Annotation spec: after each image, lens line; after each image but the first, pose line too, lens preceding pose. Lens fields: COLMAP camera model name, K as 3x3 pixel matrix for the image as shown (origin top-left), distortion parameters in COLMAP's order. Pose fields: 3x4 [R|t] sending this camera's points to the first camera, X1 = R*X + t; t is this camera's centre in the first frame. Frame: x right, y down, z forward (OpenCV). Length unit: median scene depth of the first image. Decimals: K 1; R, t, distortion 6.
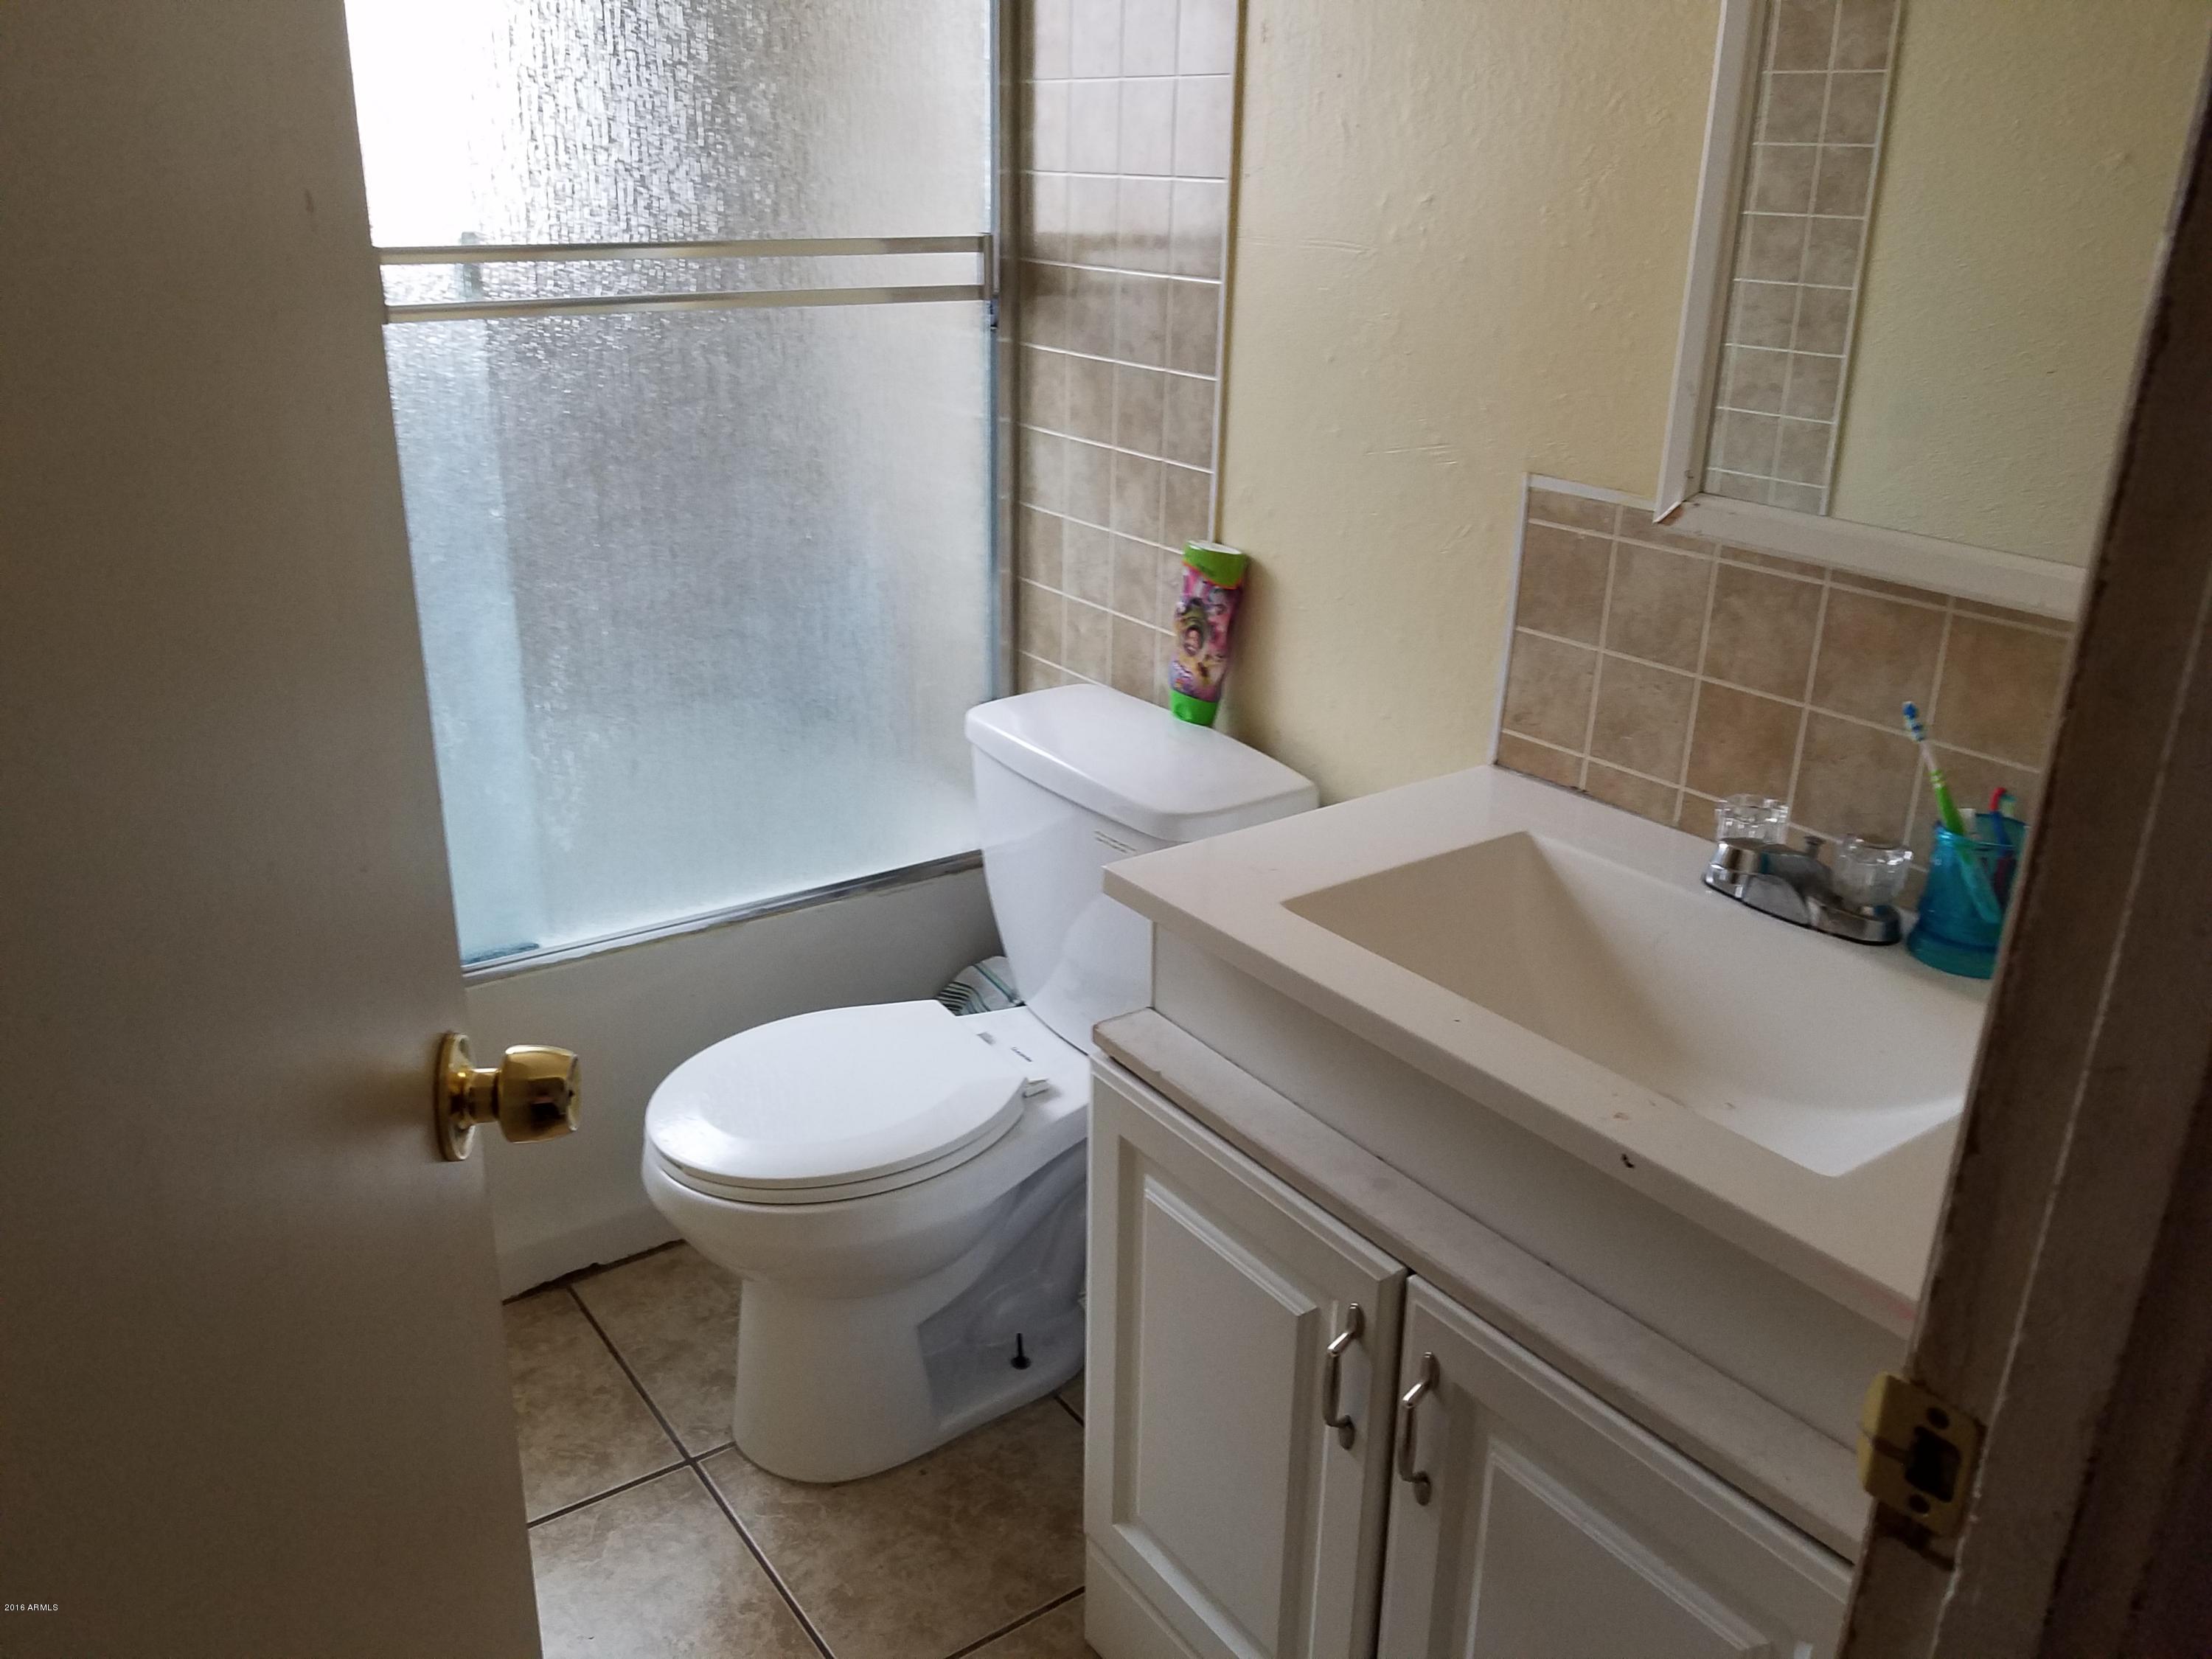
lens RADIAL K [[1704.8, 0, 1063.8], [0, 1704.8, 876.5], [0, 0, 1]] dist [0.093068, -0.170136]
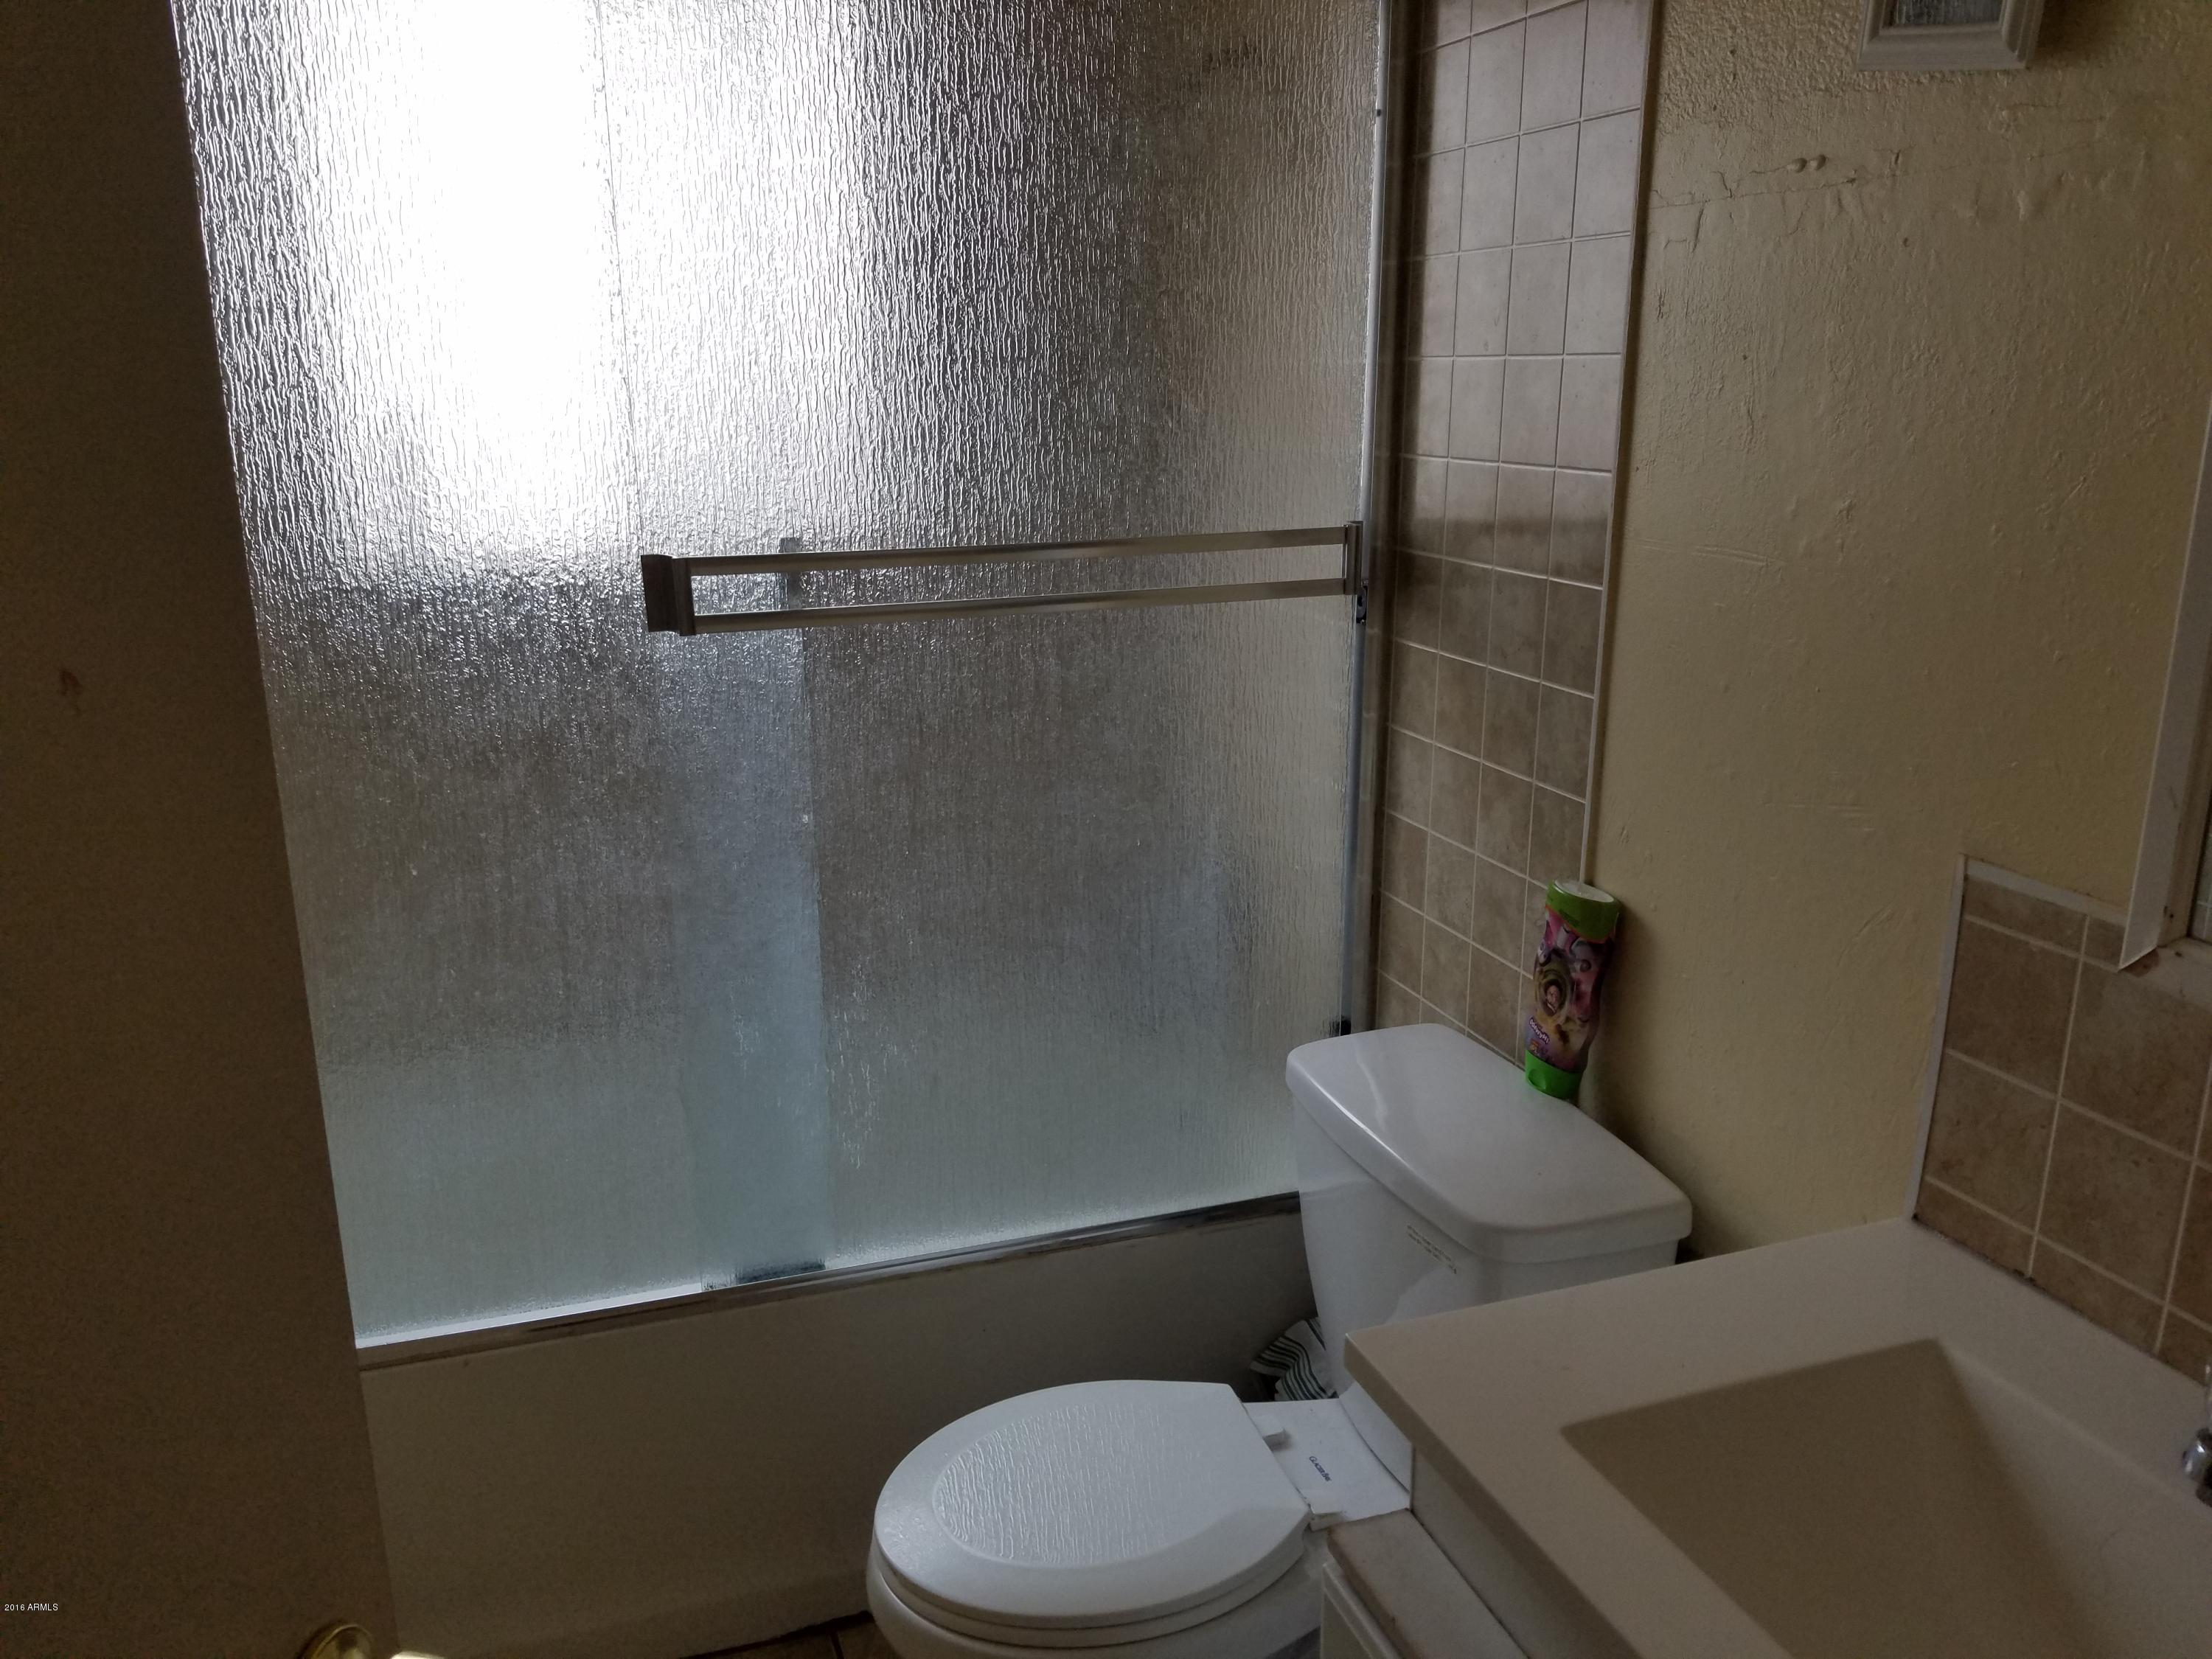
lens RADIAL K [[1694.9, 0, 1114.6], [0, 1694.9, 922.2], [0, 0, 1]] dist [0.093670, -0.171285]
pose [[0.962263, 0.057587, -0.265956, 0.089012], [-0.079173, 0.994318, -0.071160, -0.097870], [0.260347, 0.089531, 0.961355, 0.135915]]
